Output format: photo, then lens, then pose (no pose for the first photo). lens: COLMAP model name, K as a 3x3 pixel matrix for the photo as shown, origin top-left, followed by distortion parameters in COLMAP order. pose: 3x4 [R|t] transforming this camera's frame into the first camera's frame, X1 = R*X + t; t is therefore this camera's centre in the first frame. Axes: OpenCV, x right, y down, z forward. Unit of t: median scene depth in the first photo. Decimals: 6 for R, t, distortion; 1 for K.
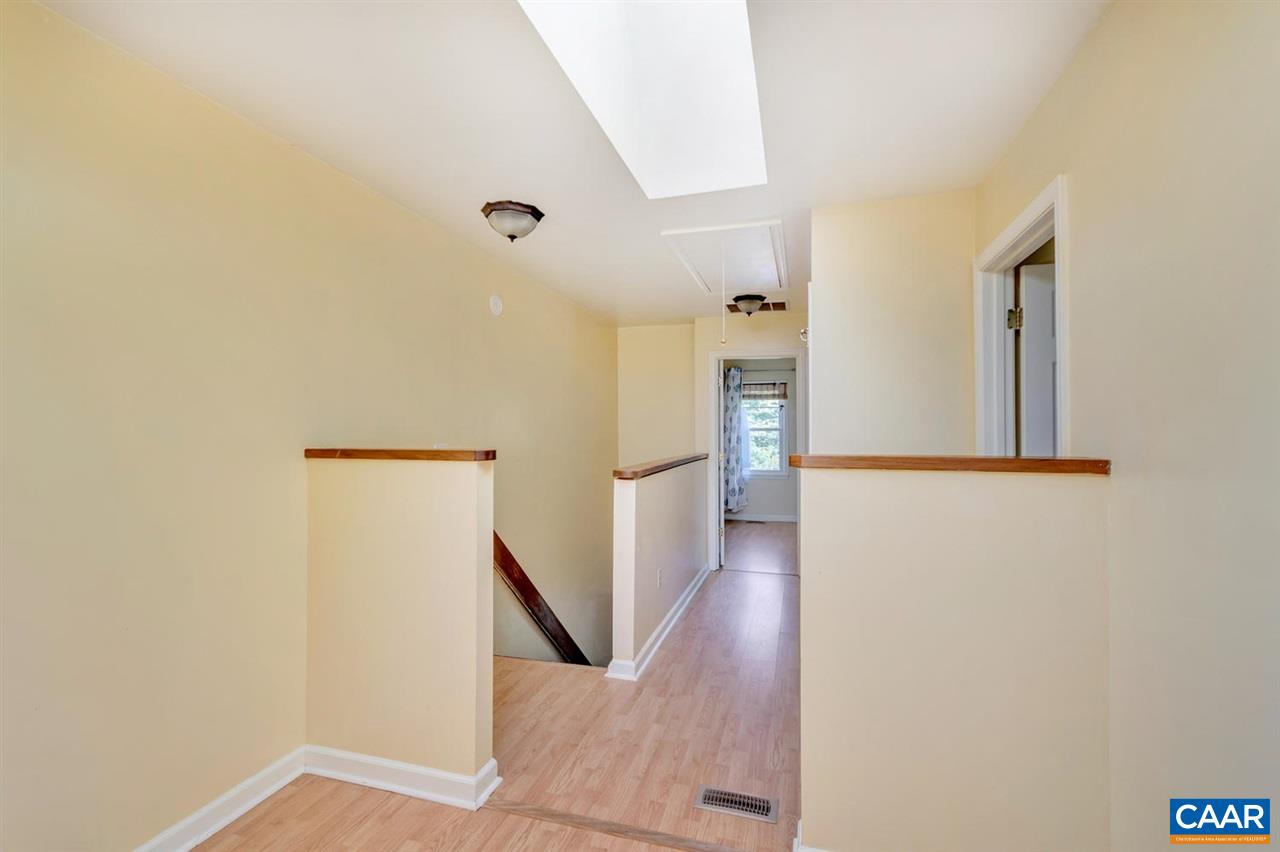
lens RADIAL K [[552.4, 0, 640.0], [0, 552.4, 426.0], [0, 0, 1]] dist [0.001114, -0.000072]
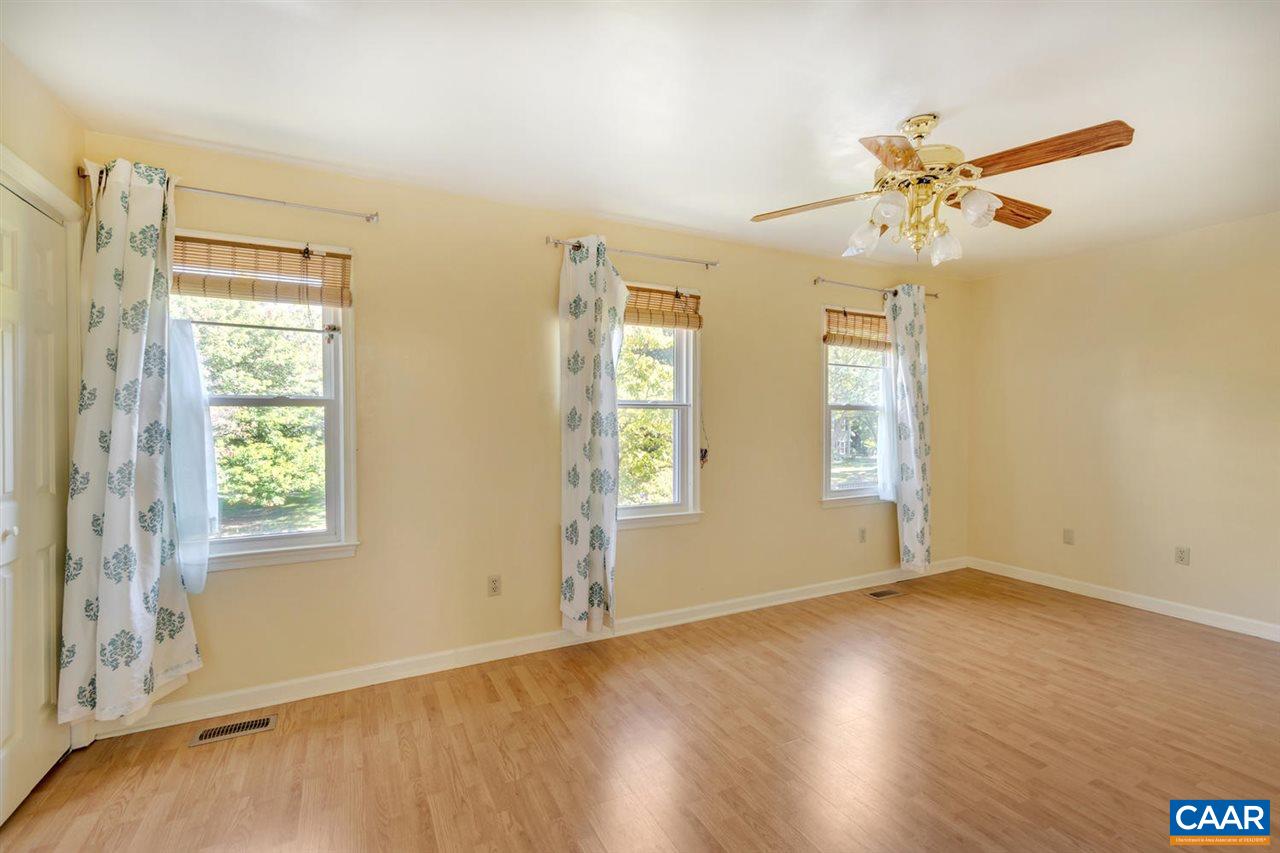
lens RADIAL K [[552.4, 0, 640.0], [0, 552.4, 426.5], [0, 0, 1]] dist [0.001114, -0.000072]
pose [[0.713844, -0.012121, 0.700200, 0.159345], [-0.005864, 0.999712, 0.023284, 0.011732], [-0.700280, -0.020727, 0.713567, 0.647695]]
